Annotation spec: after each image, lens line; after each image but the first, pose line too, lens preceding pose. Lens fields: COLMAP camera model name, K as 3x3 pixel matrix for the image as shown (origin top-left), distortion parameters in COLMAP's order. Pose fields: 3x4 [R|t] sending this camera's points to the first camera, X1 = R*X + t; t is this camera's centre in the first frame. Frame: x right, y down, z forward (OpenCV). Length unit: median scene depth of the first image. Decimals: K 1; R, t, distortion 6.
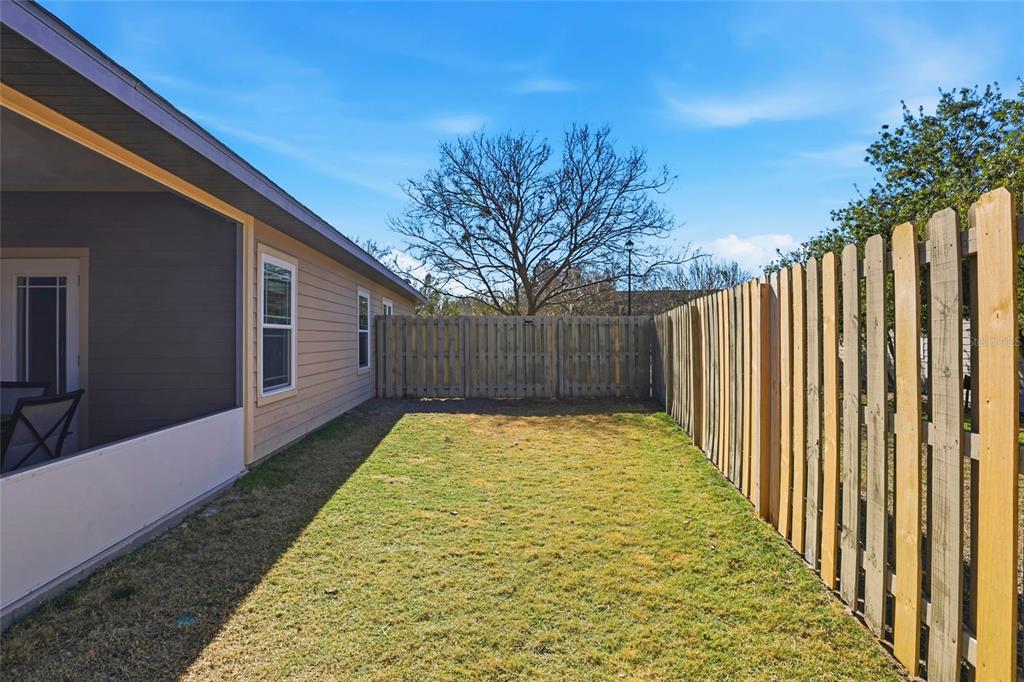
lens RADIAL K [[479.3, 0, 511.1], [0, 479.3, 336.8], [0, 0, 1]] dist [-0.031677, 0.002011]
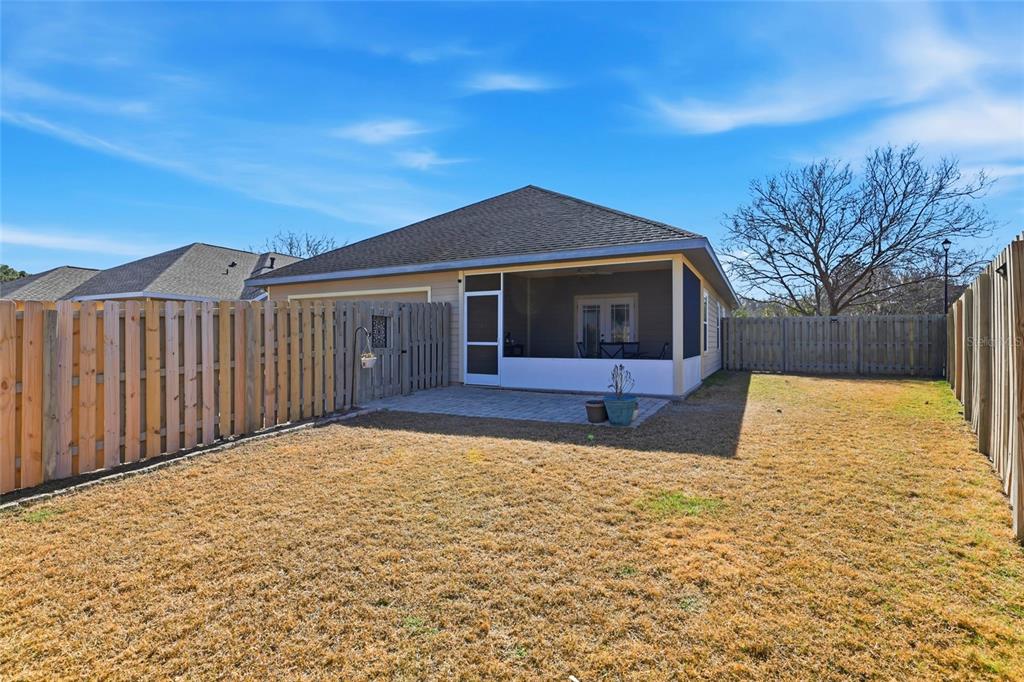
lens RADIAL K [[479.3, 0, 514.0], [0, 479.3, 340.3], [0, 0, 1]] dist [-0.031677, 0.002011]
pose [[0.855612, 0.004293, -0.517599, -0.030107], [-0.004240, 0.999990, 0.001286, 0.018309], [0.517600, 0.001094, 0.855622, -0.413245]]
